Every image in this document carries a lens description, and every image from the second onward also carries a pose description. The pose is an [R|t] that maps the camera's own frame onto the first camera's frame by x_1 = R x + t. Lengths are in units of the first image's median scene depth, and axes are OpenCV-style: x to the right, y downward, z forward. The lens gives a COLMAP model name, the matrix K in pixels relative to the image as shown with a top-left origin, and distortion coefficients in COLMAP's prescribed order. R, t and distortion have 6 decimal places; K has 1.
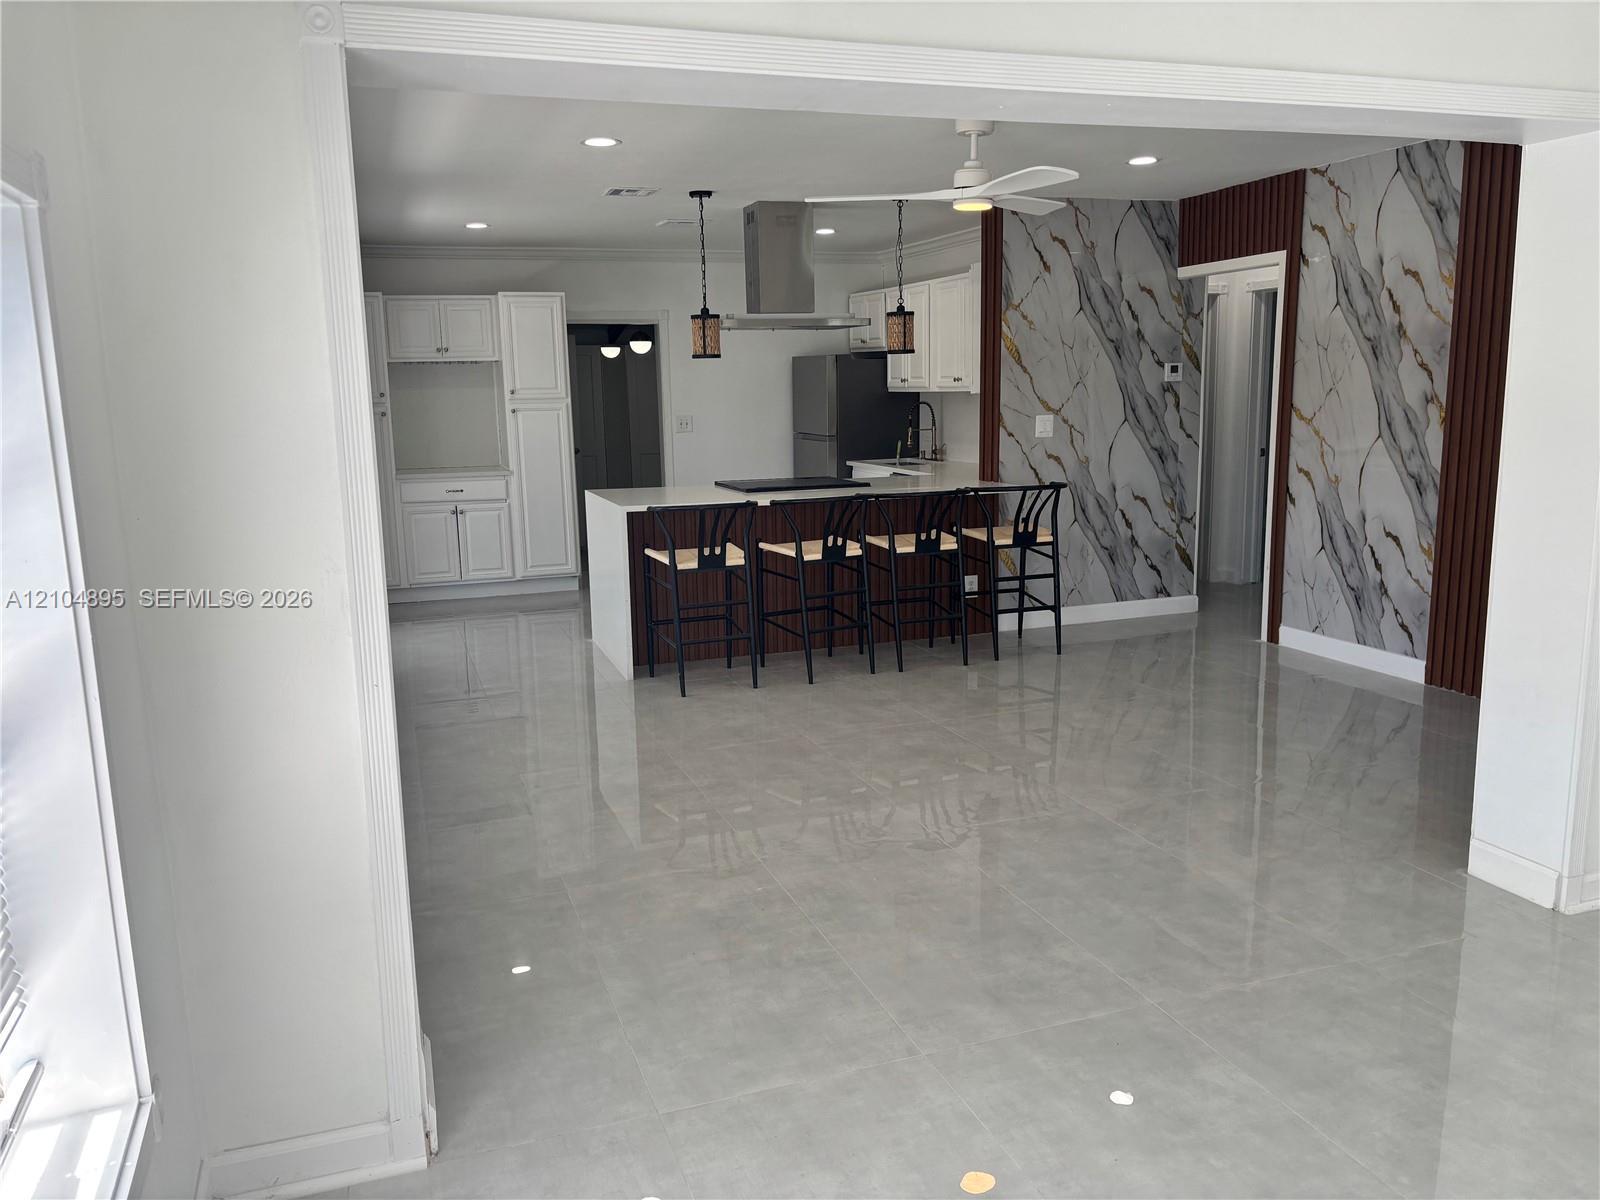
lens RADIAL K [[1214.7, 0, 784.8], [0, 1214.7, 603.3], [0, 0, 1]] dist [0.050128, -0.066348]
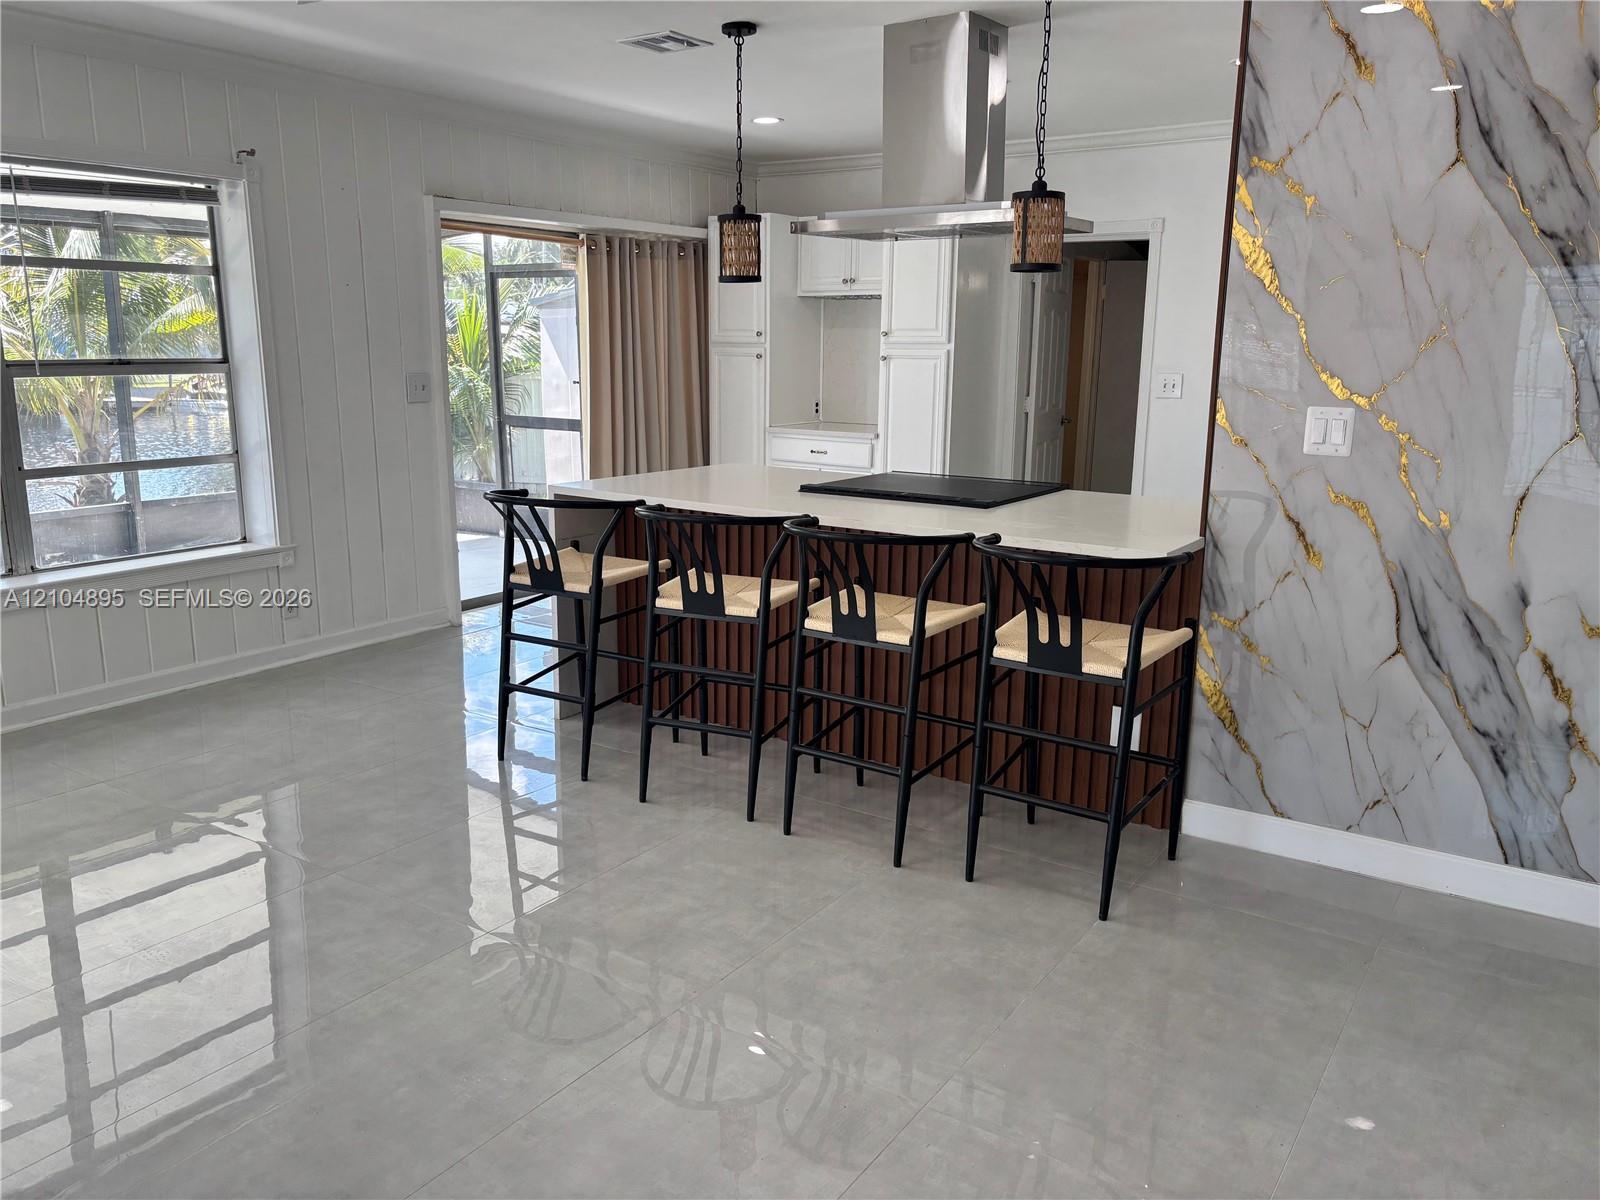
lens RADIAL K [[1214.7, 0, 784.8], [0, 1214.7, 603.3], [0, 0, 1]] dist [0.050128, -0.066348]
pose [[0.589809, 0.191989, -0.784389, 0.451345], [-0.149729, 0.980485, 0.127400, -0.108450], [0.793541, 0.042304, 0.607045, 0.557145]]
